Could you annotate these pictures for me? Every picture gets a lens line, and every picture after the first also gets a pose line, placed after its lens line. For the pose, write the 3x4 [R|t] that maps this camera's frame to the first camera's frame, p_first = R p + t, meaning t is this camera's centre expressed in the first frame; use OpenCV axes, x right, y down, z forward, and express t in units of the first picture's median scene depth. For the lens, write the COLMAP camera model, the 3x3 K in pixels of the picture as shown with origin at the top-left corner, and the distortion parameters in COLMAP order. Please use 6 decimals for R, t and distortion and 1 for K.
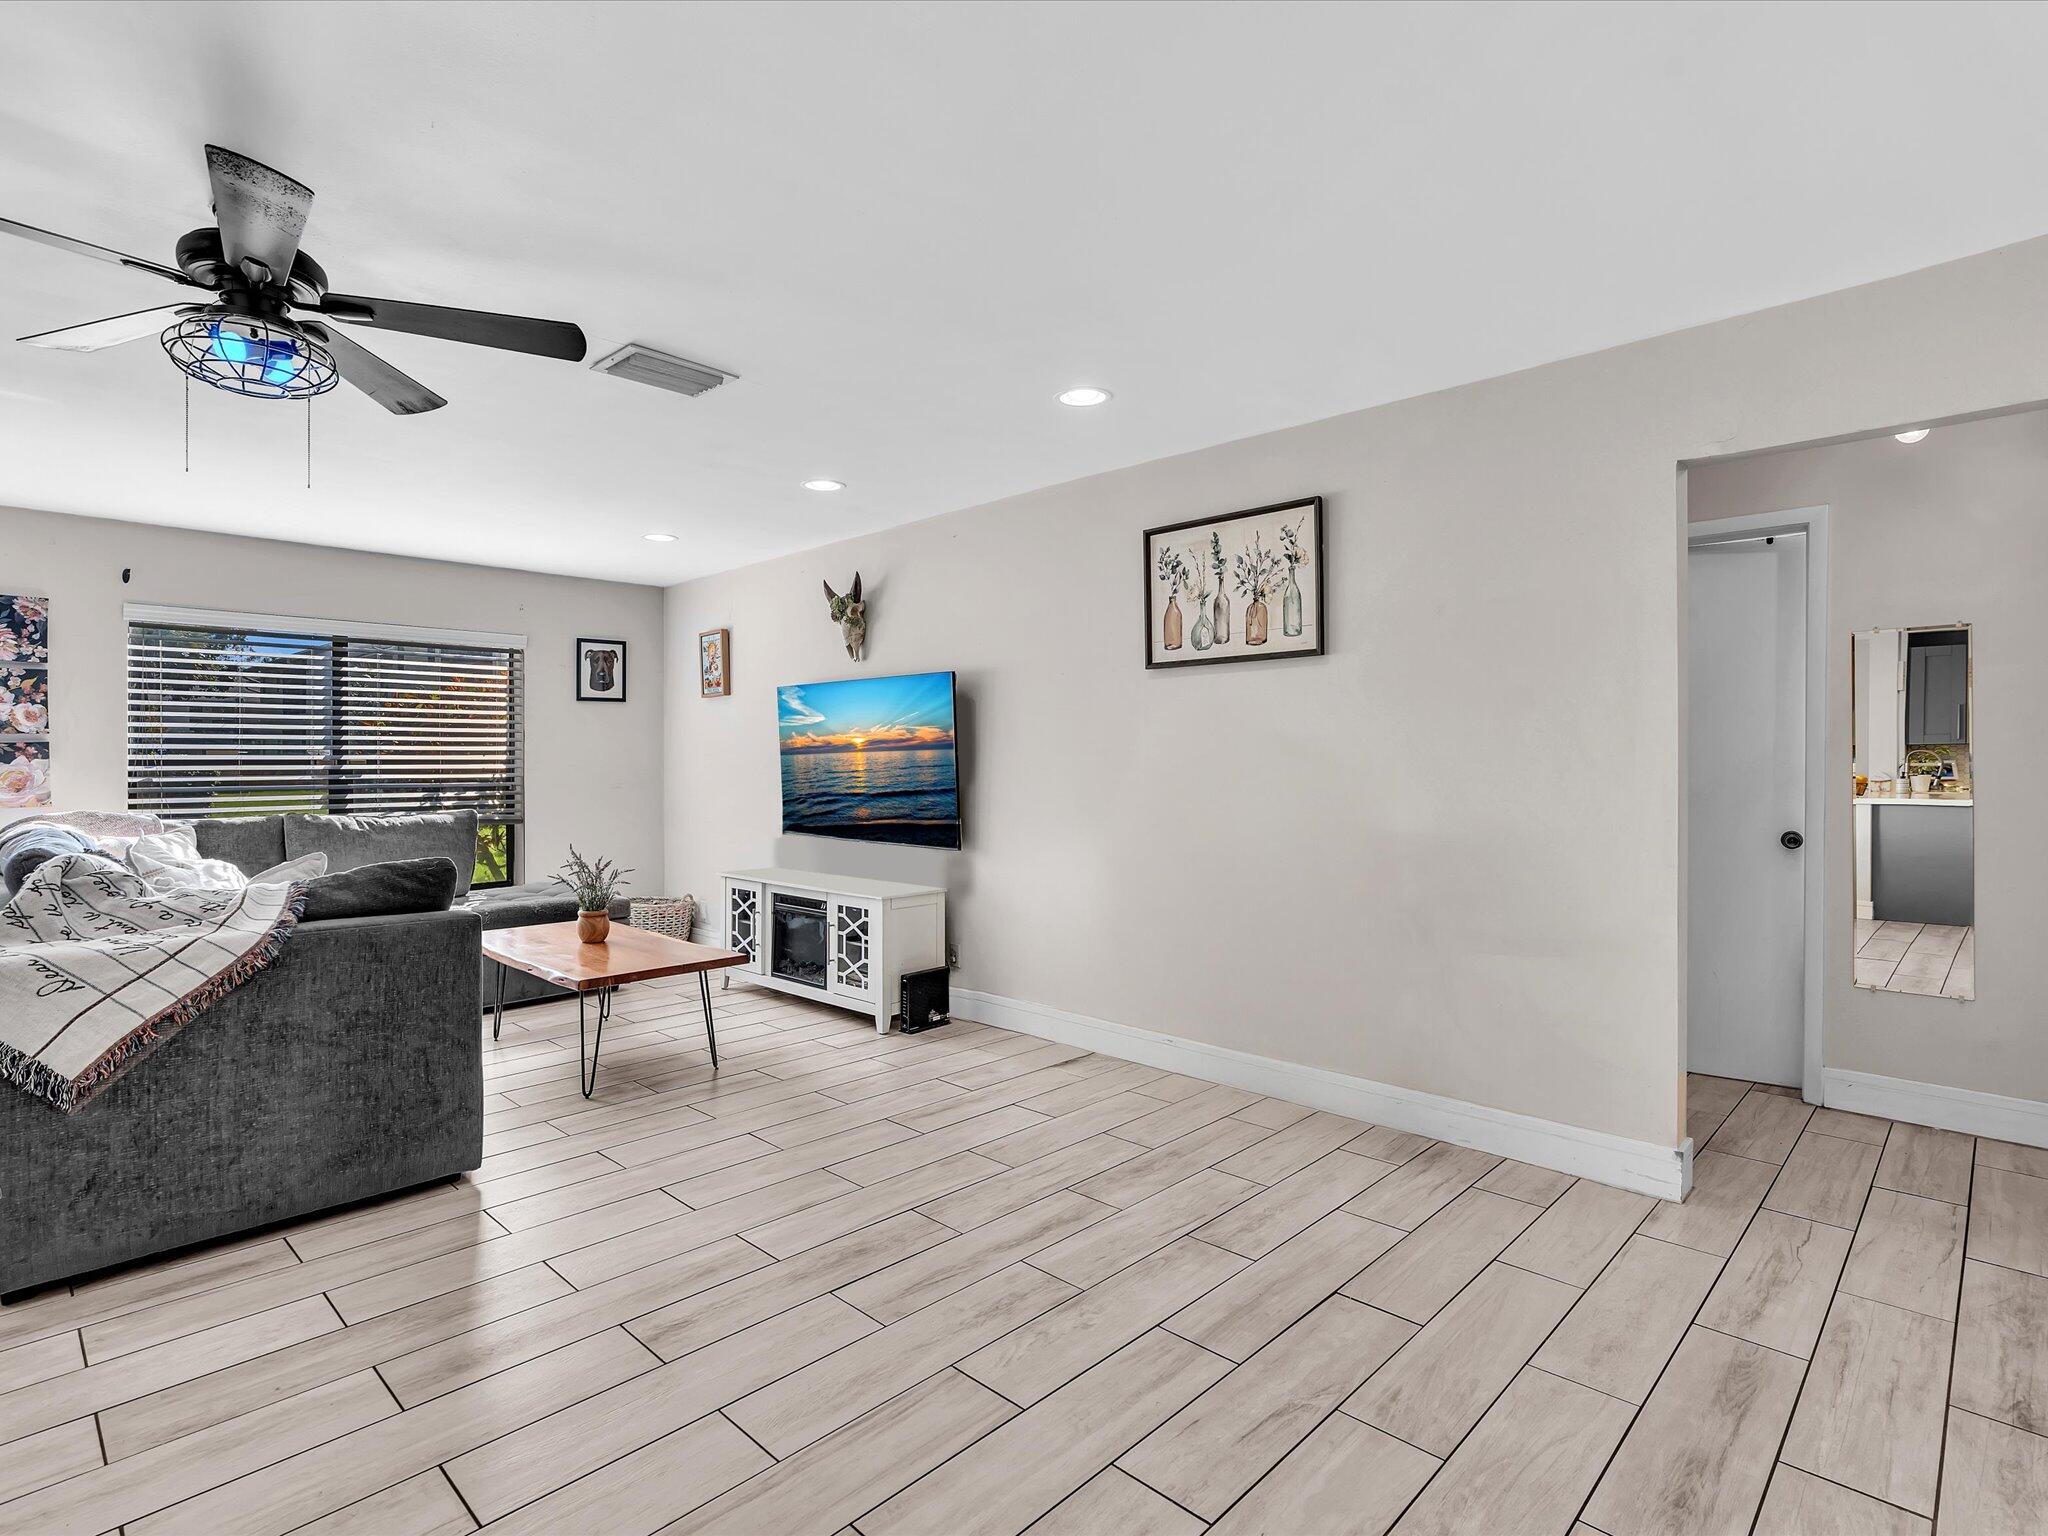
lens RADIAL K [[1025.7, 0, 1004.8], [0, 1025.7, 761.9], [0, 0, 1]] dist [-0.001992, 0.000864]
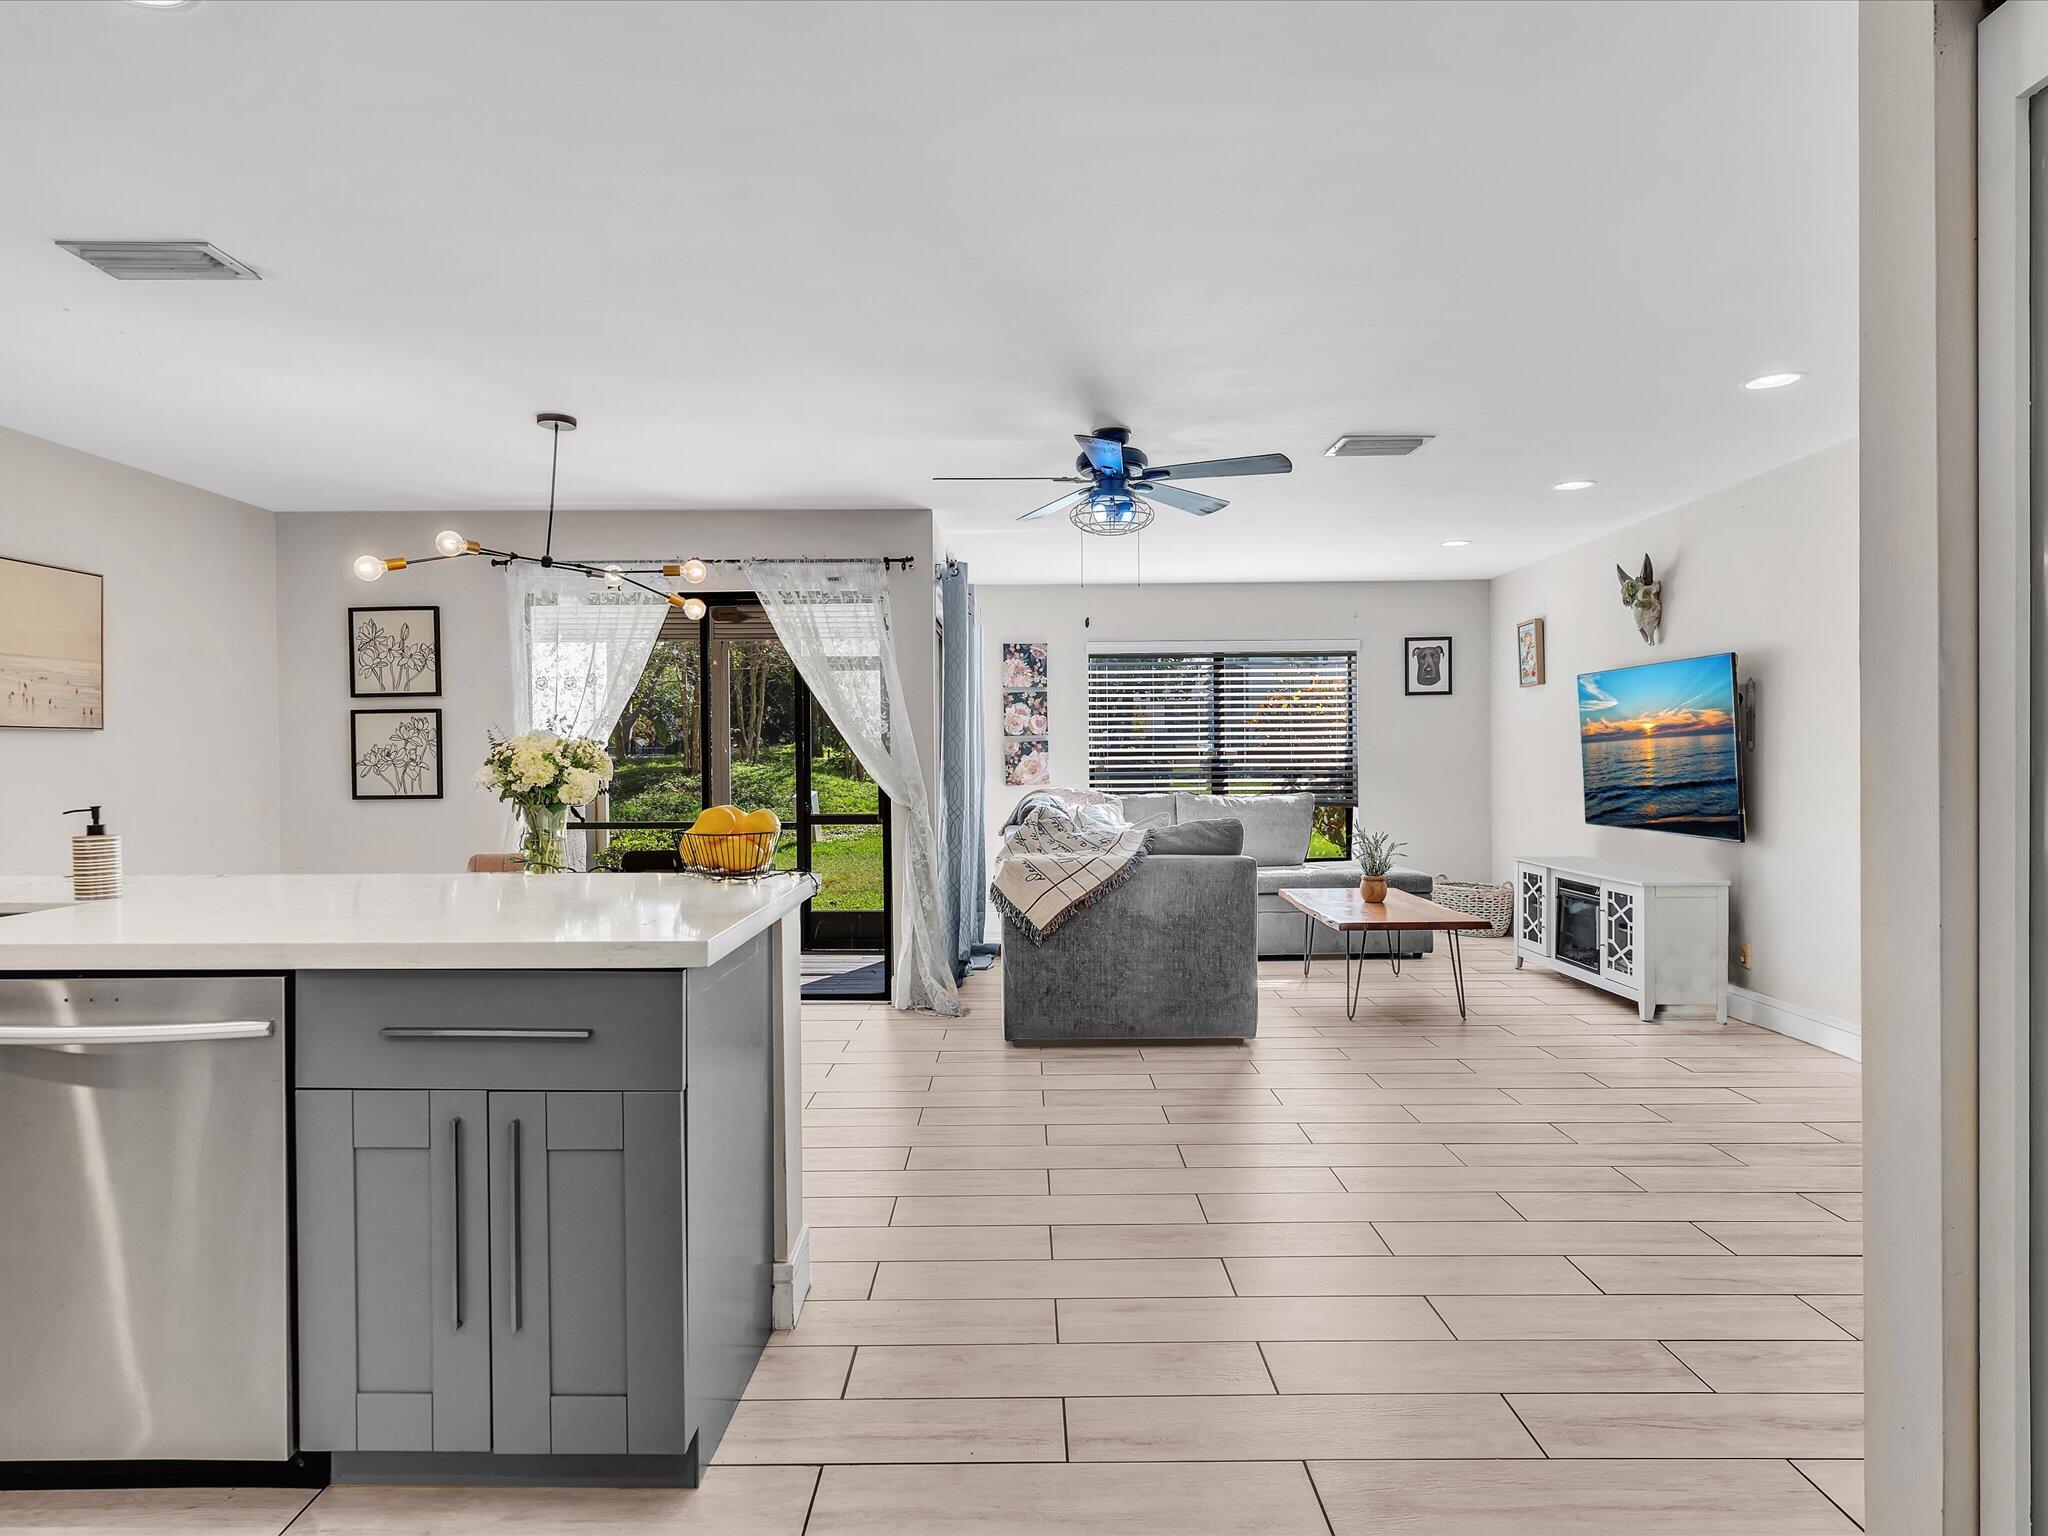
lens RADIAL K [[1210.3, 0, 1016.7], [0, 1210.3, 753.7], [0, 0, 1]] dist [-0.000031, 0.000059]
pose [[0.696777, -0.005942, -0.717263, 0.287649], [0.005318, 0.999981, -0.003119, 0.004837], [0.717268, -0.001641, 0.696796, -0.249291]]
